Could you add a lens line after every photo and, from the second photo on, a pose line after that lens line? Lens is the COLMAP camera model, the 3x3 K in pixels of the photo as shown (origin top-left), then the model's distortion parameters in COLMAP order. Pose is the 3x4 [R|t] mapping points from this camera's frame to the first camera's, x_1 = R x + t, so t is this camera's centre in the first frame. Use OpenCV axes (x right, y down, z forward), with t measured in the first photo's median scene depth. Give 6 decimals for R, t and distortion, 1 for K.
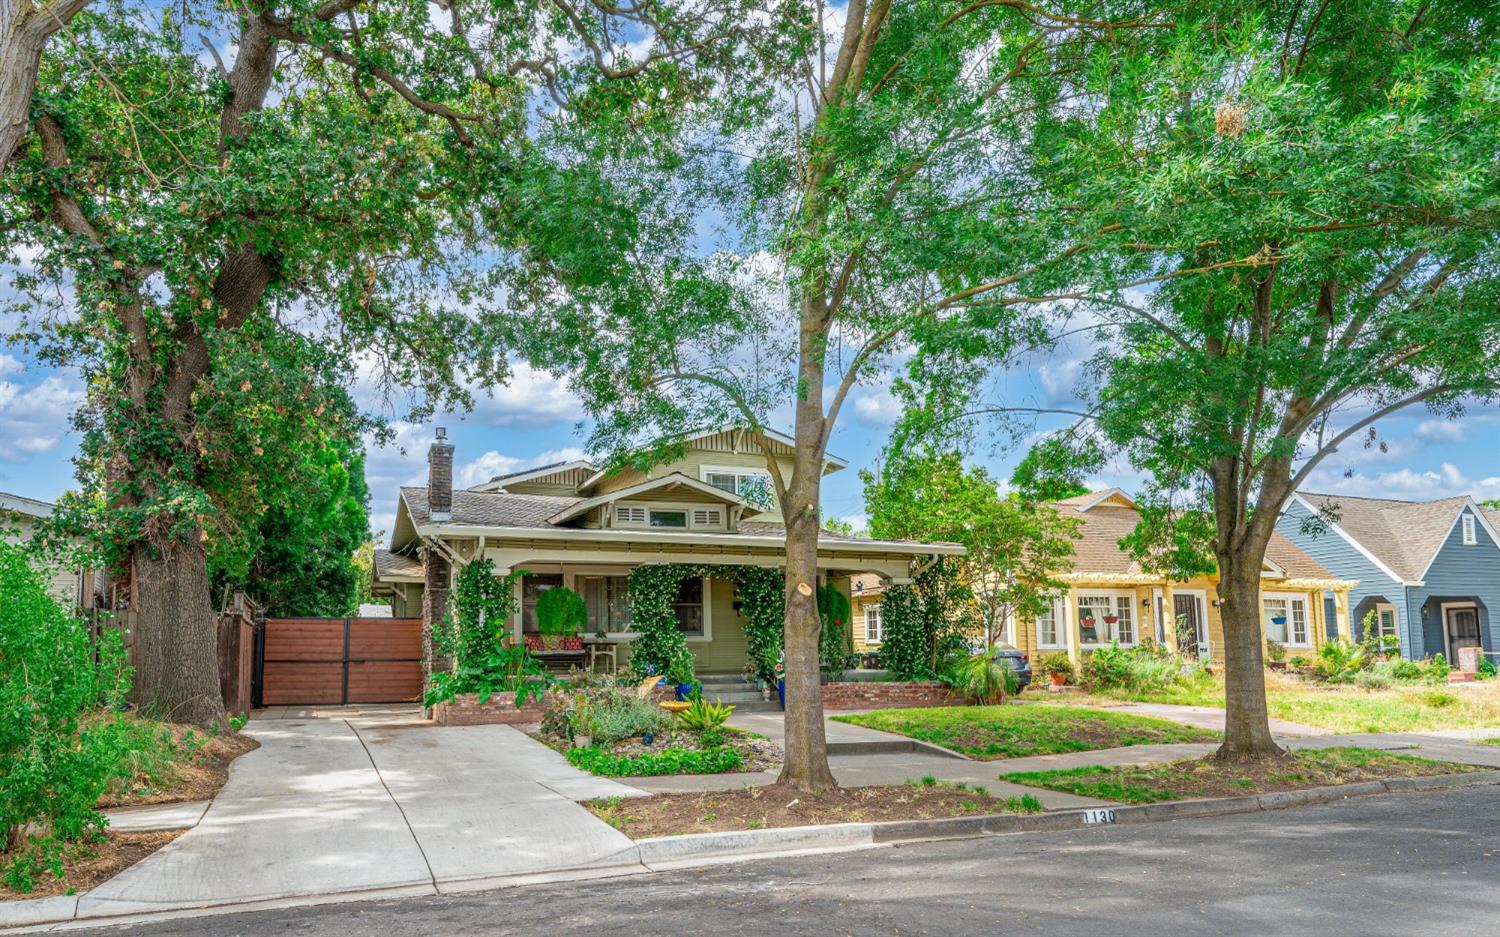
lens RADIAL K [[1147.4, 0, 748.7], [0, 1147.4, 544.4], [0, 0, 1]] dist [0.001124, -0.000309]
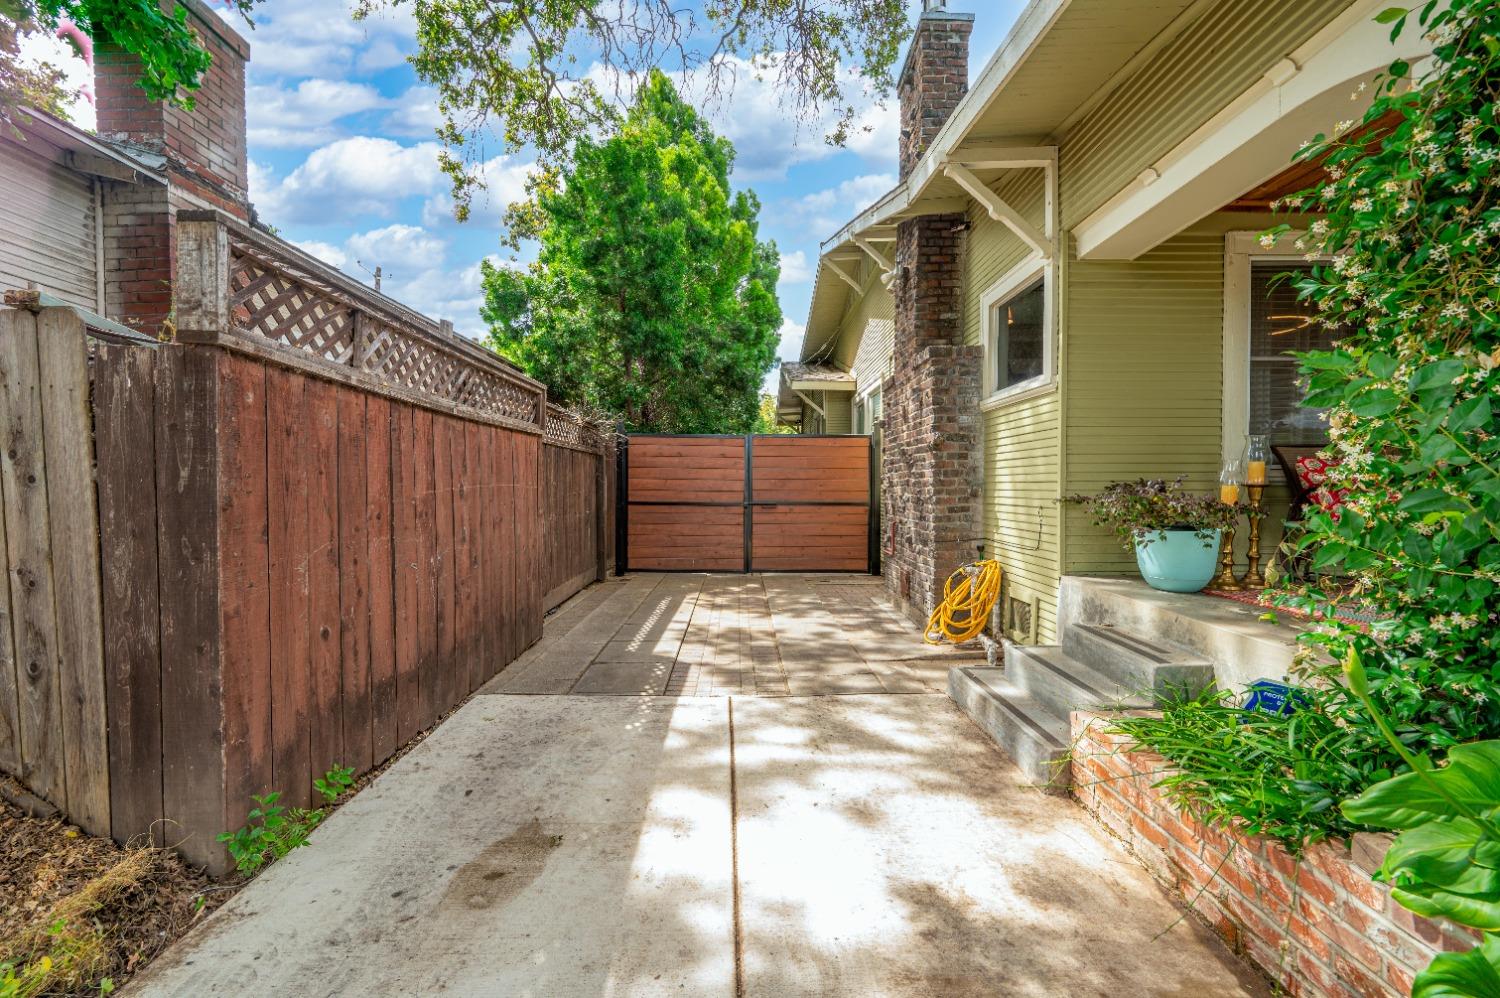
lens RADIAL K [[590.3, 0, 750.0], [0, 590.3, 499.0], [0, 0, 1]] dist [-0.002098, -0.000220]
pose [[0.941703, 0.019018, -0.335908, -0.257746], [0.021492, 0.992962, 0.116471, 0.065156], [0.335758, -0.116901, 0.934666, 0.746012]]
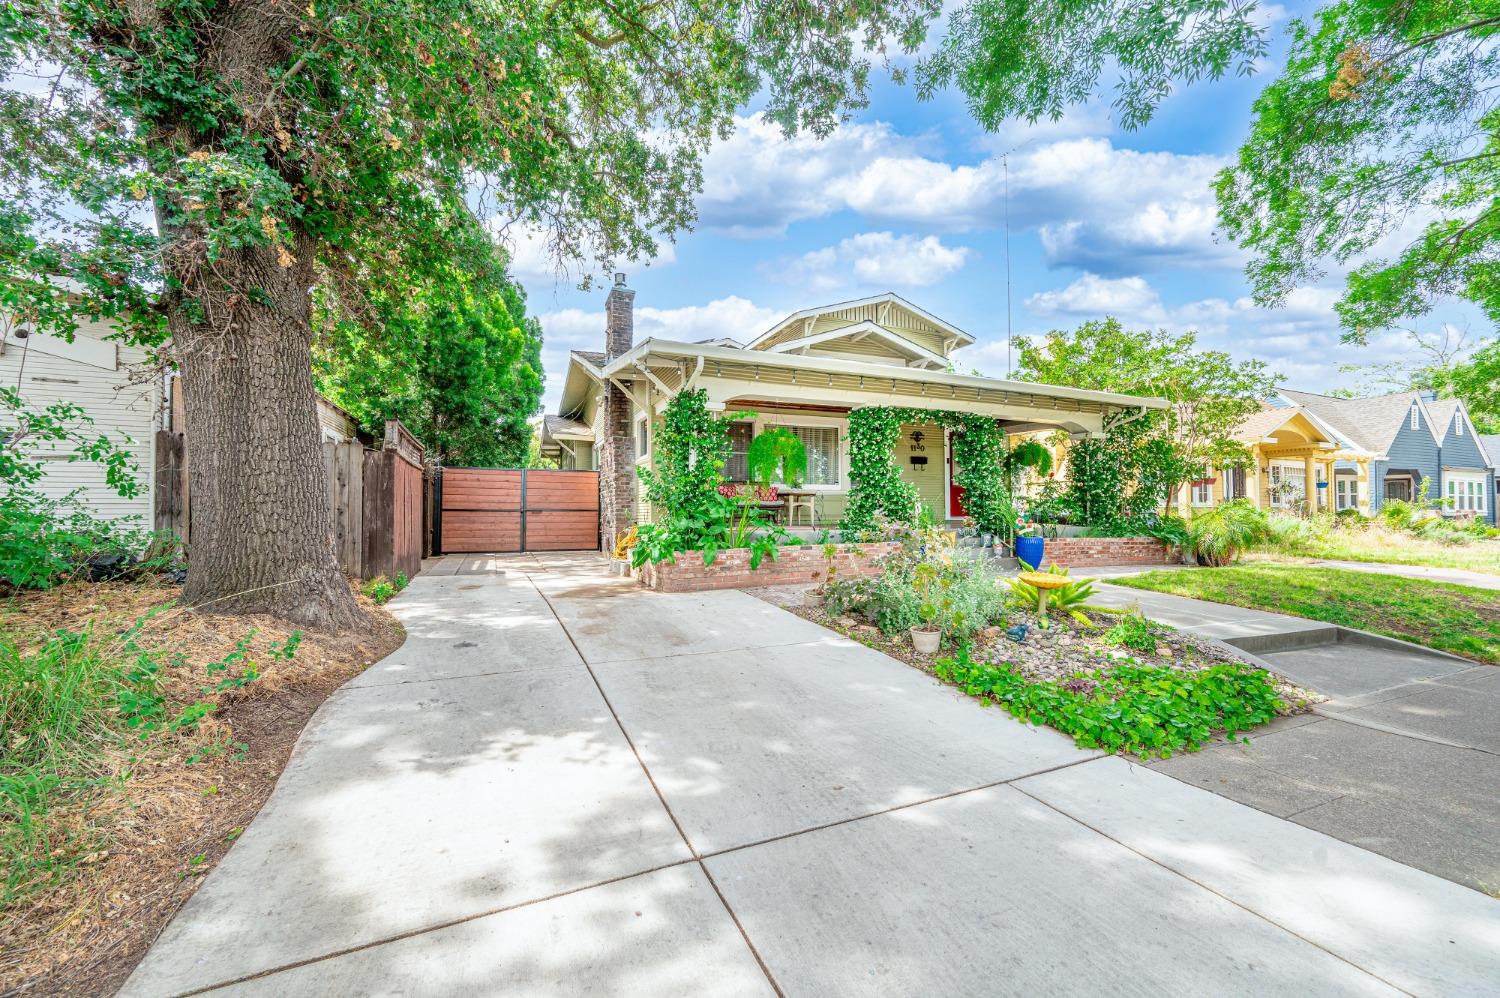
lens RADIAL K [[590.3, 0, 750.0], [0, 590.3, 499.0], [0, 0, 1]] dist [-0.002098, -0.000220]
pose [[0.998787, 0.011267, 0.047923, -0.182984], [-0.014795, 0.997155, 0.073909, 0.051793], [-0.046954, -0.074528, 0.996113, 0.488023]]
